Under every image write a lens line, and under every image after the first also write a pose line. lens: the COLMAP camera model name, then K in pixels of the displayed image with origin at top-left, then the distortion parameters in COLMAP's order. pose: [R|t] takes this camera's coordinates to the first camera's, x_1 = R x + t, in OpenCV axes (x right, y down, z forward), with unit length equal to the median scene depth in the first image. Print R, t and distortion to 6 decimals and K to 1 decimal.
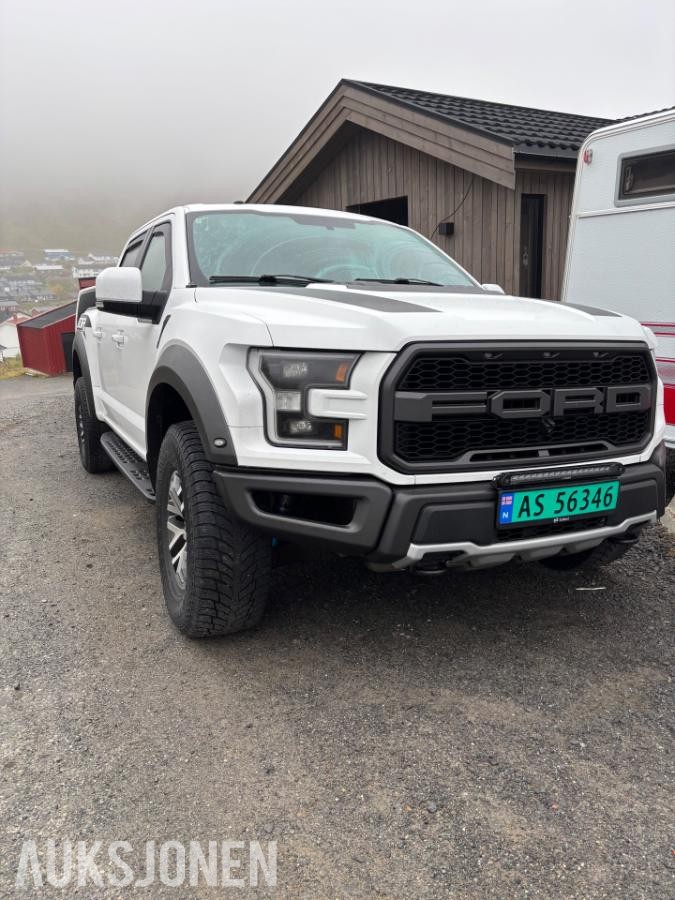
lens RADIAL K [[675.0, 0, 333.7], [0, 675.0, 453.6], [0, 0, 1]] dist [0.025807, -0.004847]
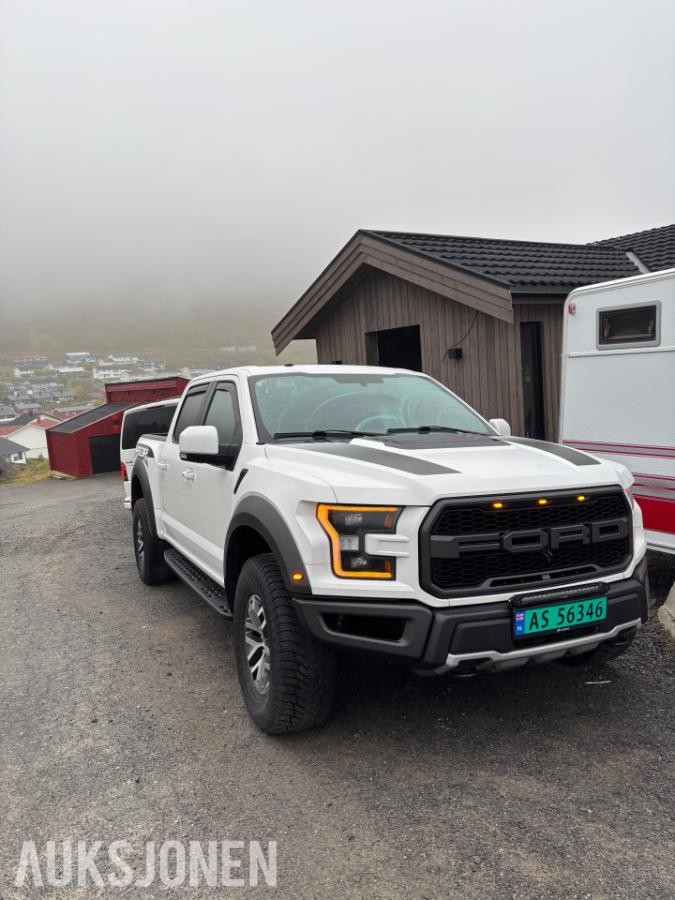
lens RADIAL K [[671.9, 0, 345.1], [0, 671.9, 455.7], [0, 0, 1]] dist [0.028620, -0.002362]
pose [[0.999447, -0.032789, -0.005461, -0.060285], [0.031828, 0.991356, -0.127284, -0.079153], [0.009587, 0.127040, 0.991851, -0.316516]]
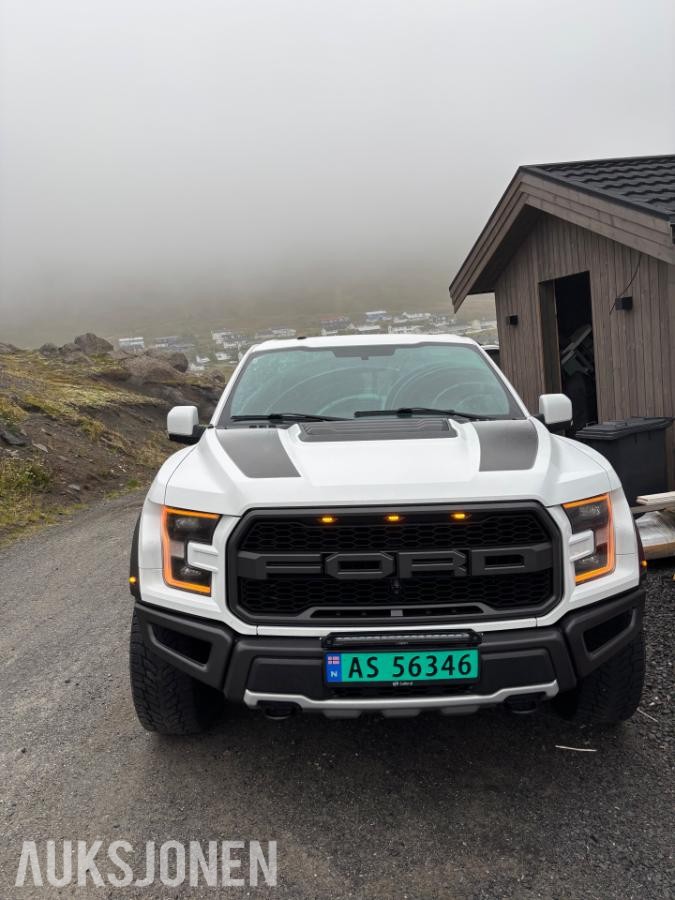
lens RADIAL K [[675.1, 0, 333.7], [0, 675.1, 441.8], [0, 0, 1]] dist [0.040744, -0.046680]
pose [[0.903899, -0.001273, -0.427745, 0.668481], [-0.036089, 0.996203, -0.079227, -0.175734], [0.426221, 0.087050, 0.900421, 0.014236]]
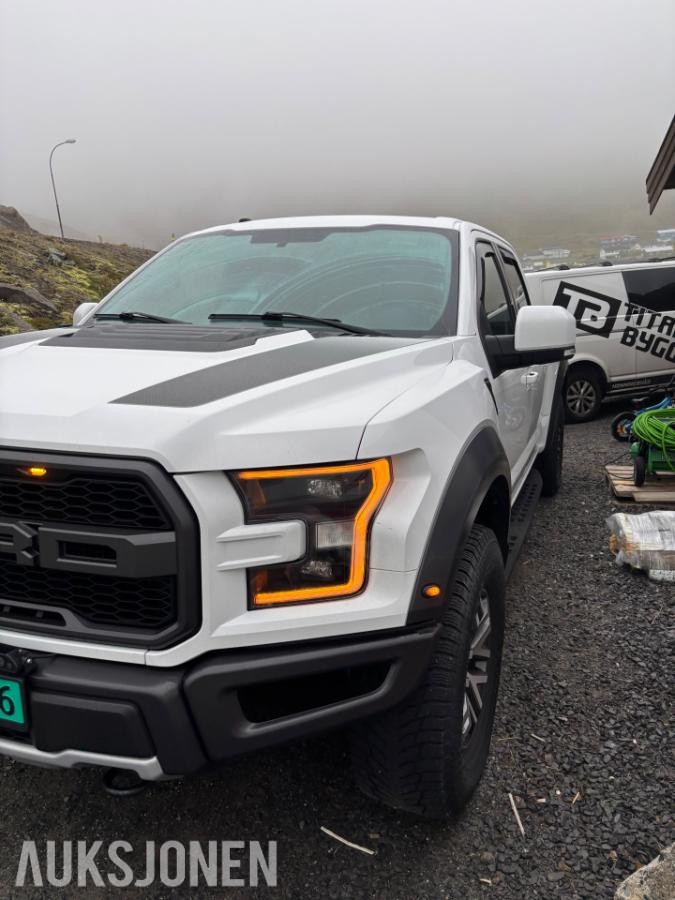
lens RADIAL K [[677.7, 0, 336.6], [0, 677.7, 455.4], [0, 0, 1]] dist [0.017602, 0.006805]
pose [[0.688736, 0.148574, -0.709625, 1.049295], [-0.130890, 0.988175, 0.079856, -0.254060], [0.713099, 0.037883, 0.700039, 0.788332]]
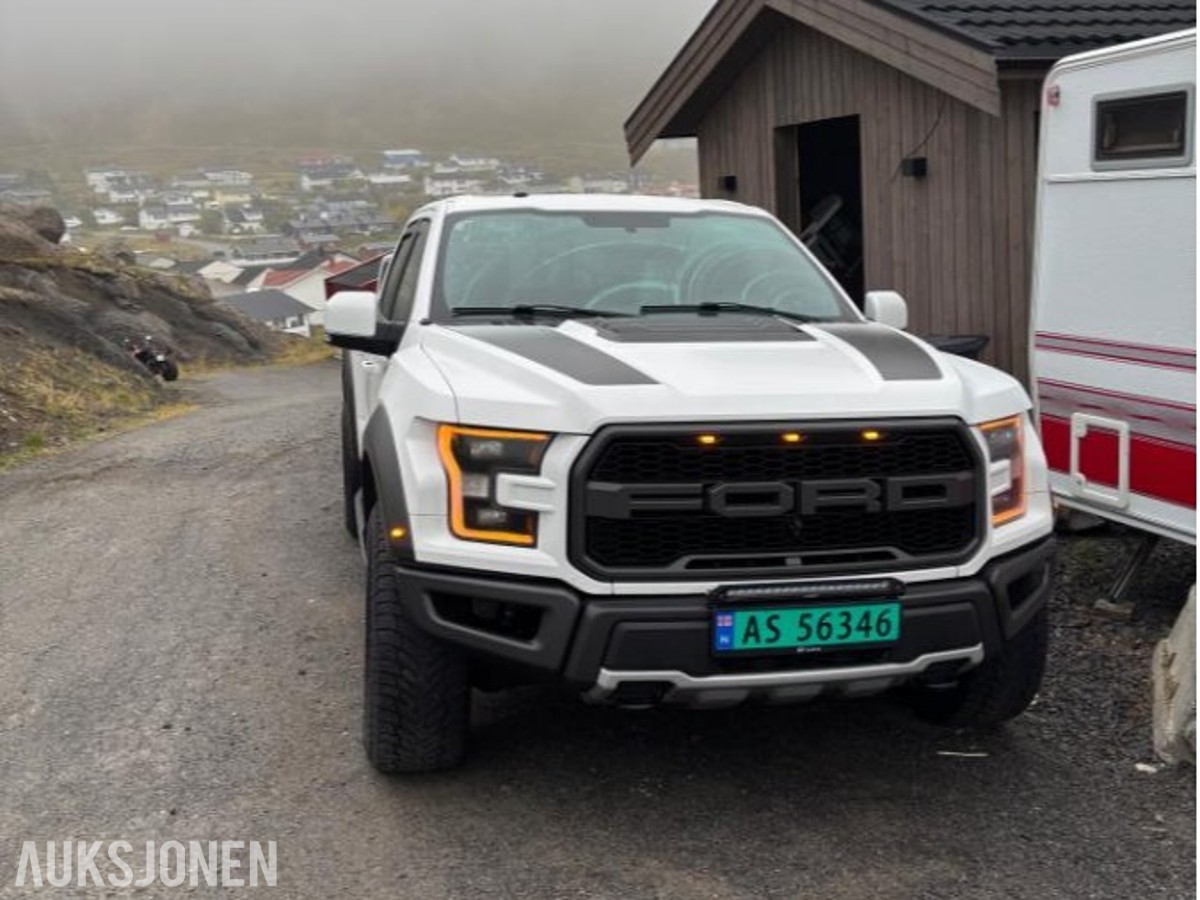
lens RADIAL K [[1190.0, 0, 591.9], [0, 1190.0, 363.6], [0, 0, 1]] dist [0.127036, -0.346532]
pose [[0.975959, 0.009243, -0.217759, 0.385666], [-0.032539, 0.994082, -0.103643, -0.077917], [0.215512, 0.108237, 0.970484, -0.429864]]
